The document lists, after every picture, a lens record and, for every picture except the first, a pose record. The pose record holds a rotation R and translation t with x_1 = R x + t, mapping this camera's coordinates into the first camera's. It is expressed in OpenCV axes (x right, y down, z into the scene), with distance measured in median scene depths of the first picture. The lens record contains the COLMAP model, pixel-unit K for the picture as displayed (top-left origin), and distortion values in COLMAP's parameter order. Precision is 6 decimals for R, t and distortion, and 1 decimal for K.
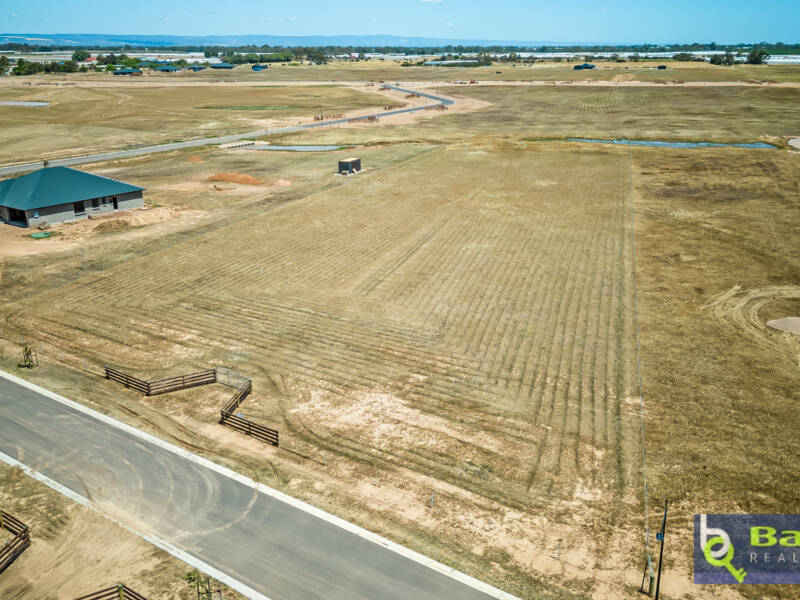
lens RADIAL K [[743.8, 0, 400.0], [0, 743.8, 300.0], [0, 0, 1]] dist [0.113047, -0.205657]
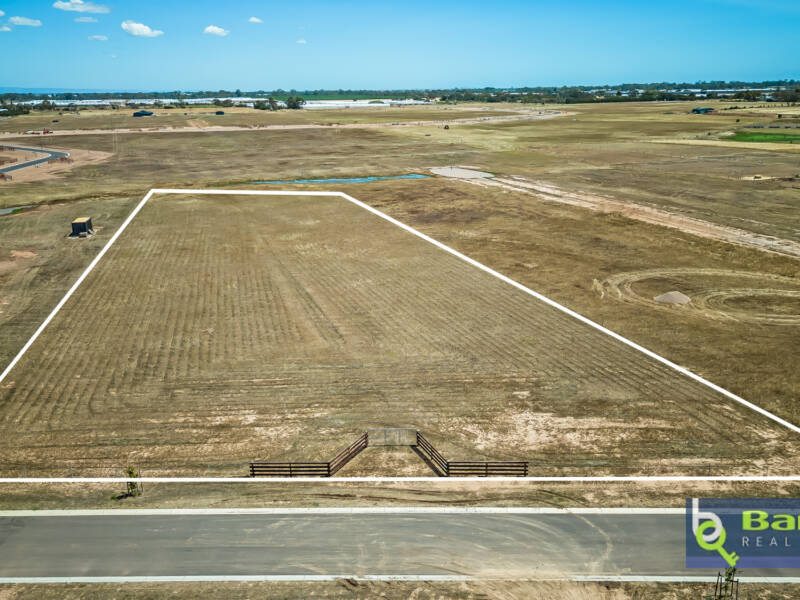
lens RADIAL K [[750.9, 0, 399.9], [0, 750.9, 320.7], [0, 0, 1]] dist [0.074336, -0.075978]
pose [[0.828438, -0.174661, 0.532150, -0.440497], [0.192271, 0.981080, 0.022685, -0.036984], [-0.526044, 0.083524, 0.846346, 0.111706]]
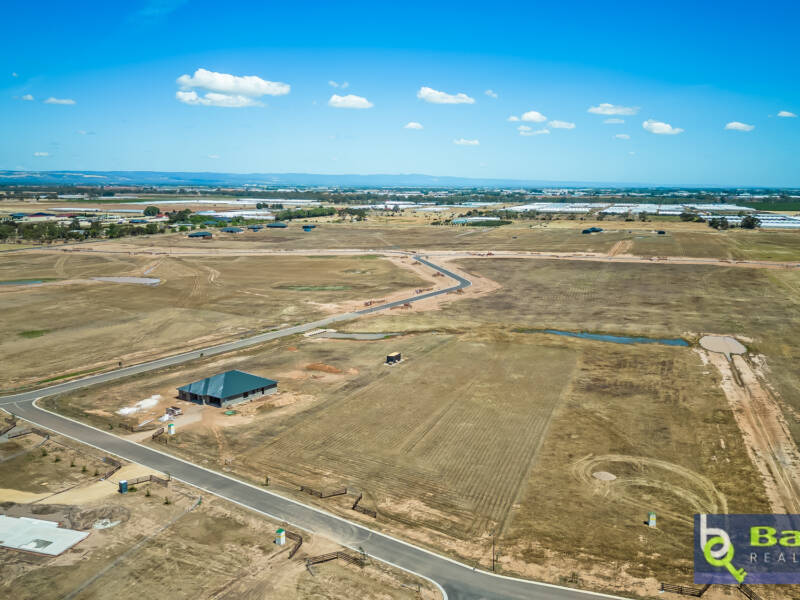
lens RADIAL K [[743.8, 0, 400.0], [0, 743.8, 300.0], [0, 0, 1]] dist [0.113047, -0.205657]
pose [[0.999082, 0.016885, -0.039372, 0.008210], [-0.023313, 0.985336, -0.169024, -0.065658], [0.035940, 0.169786, 0.984825, -0.959478]]
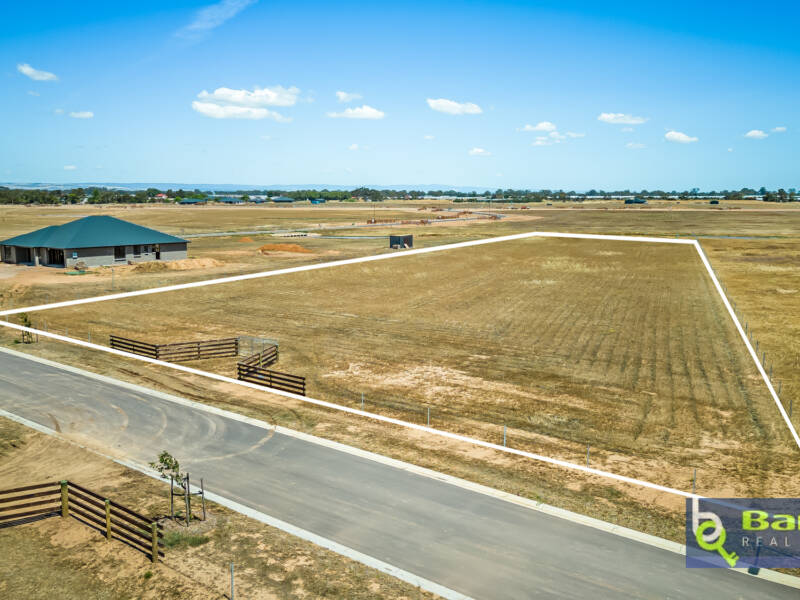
lens RADIAL K [[743.8, 0, 400.0], [0, 743.8, 300.0], [0, 0, 1]] dist [0.113047, -0.205657]
pose [[0.997658, 0.014475, -0.066854, -0.005938], [-0.026611, 0.982491, -0.184400, 0.127956], [0.063014, 0.185747, 0.980575, 0.116325]]
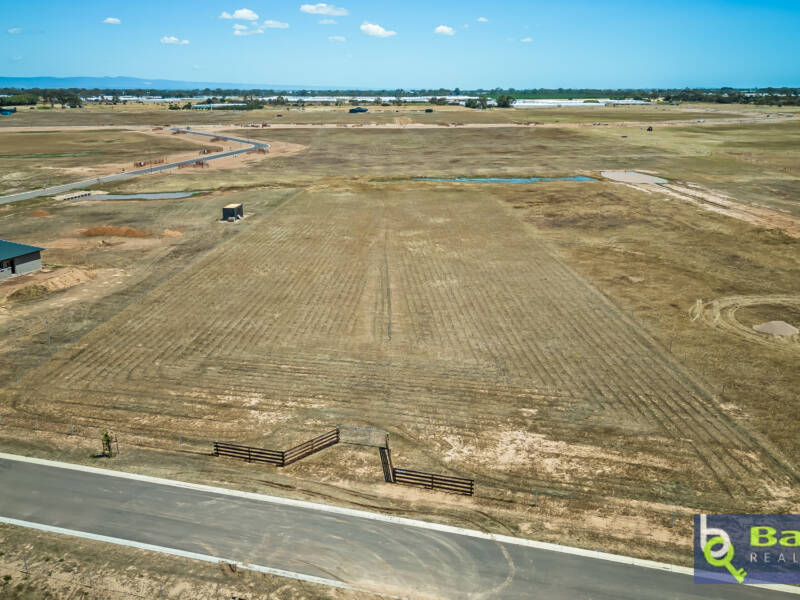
lens RADIAL K [[750.9, 0, 399.9], [0, 750.9, 320.7], [0, 0, 1]] dist [0.074336, -0.075978]
pose [[0.951365, -0.089637, 0.294737, -0.281643], [0.098209, 0.995062, -0.014381, -0.013431], [-0.291993, 0.042627, 0.955470, 0.045690]]
